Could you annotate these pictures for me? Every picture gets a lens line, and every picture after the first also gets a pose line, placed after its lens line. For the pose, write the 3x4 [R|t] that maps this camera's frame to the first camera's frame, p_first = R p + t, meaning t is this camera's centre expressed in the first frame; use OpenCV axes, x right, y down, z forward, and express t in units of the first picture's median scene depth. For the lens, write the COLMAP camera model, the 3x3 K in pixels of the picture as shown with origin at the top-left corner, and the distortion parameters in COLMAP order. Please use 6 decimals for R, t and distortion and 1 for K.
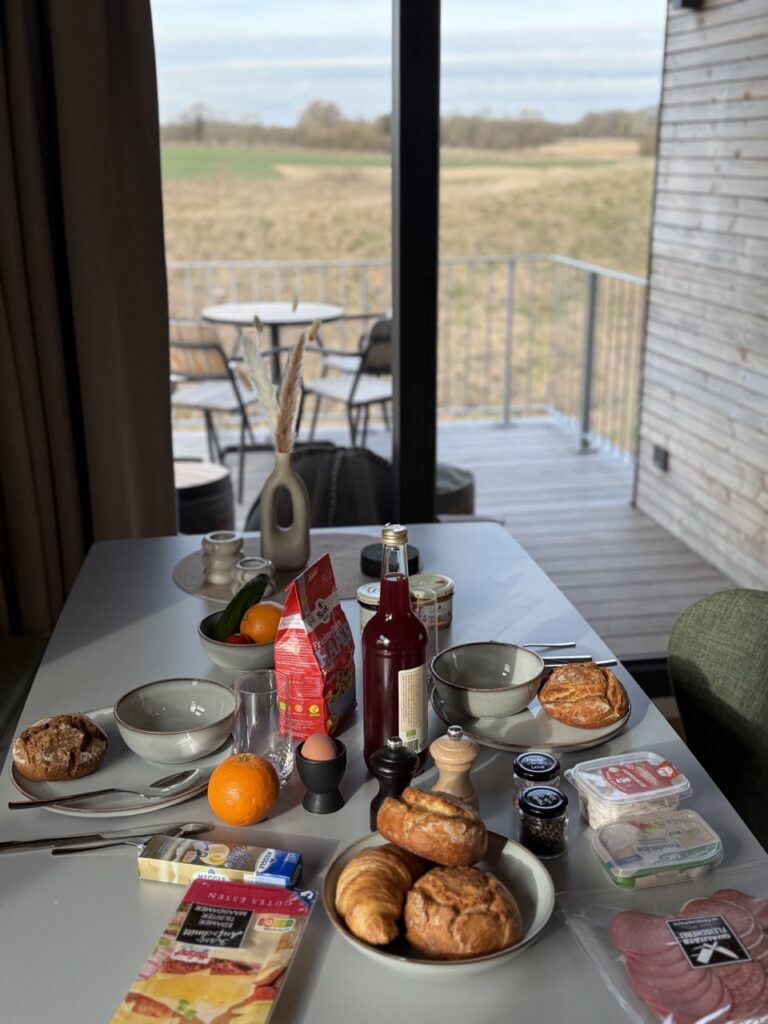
lens RADIAL K [[1133.0, 0, 384.0], [0, 1133.0, 512.0], [0, 0, 1]] dist [0.173766, -0.271491]
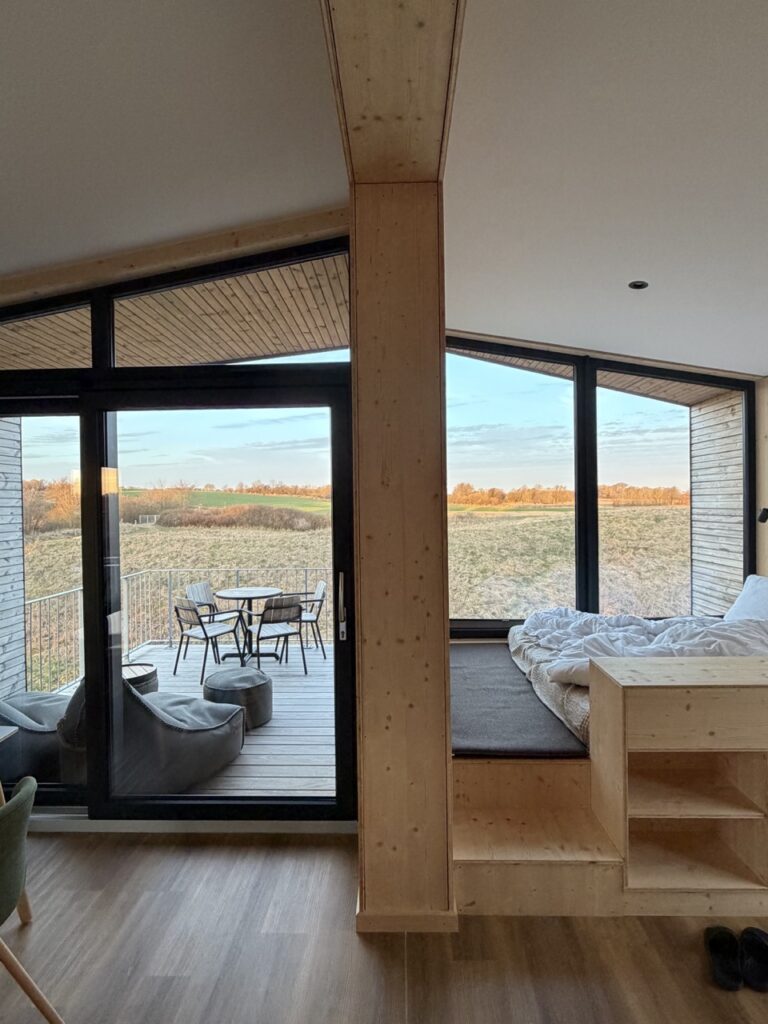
lens RADIAL K [[531.6, 0, 384.0], [0, 531.6, 512.0], [0, 0, 1]] dist [-0.002519, -0.001574]
pose [[0.978248, -0.006001, -0.207350, 0.357736], [-0.053404, 0.958603, -0.279693, -0.048510], [0.200445, 0.284682, 0.937431, 0.039328]]
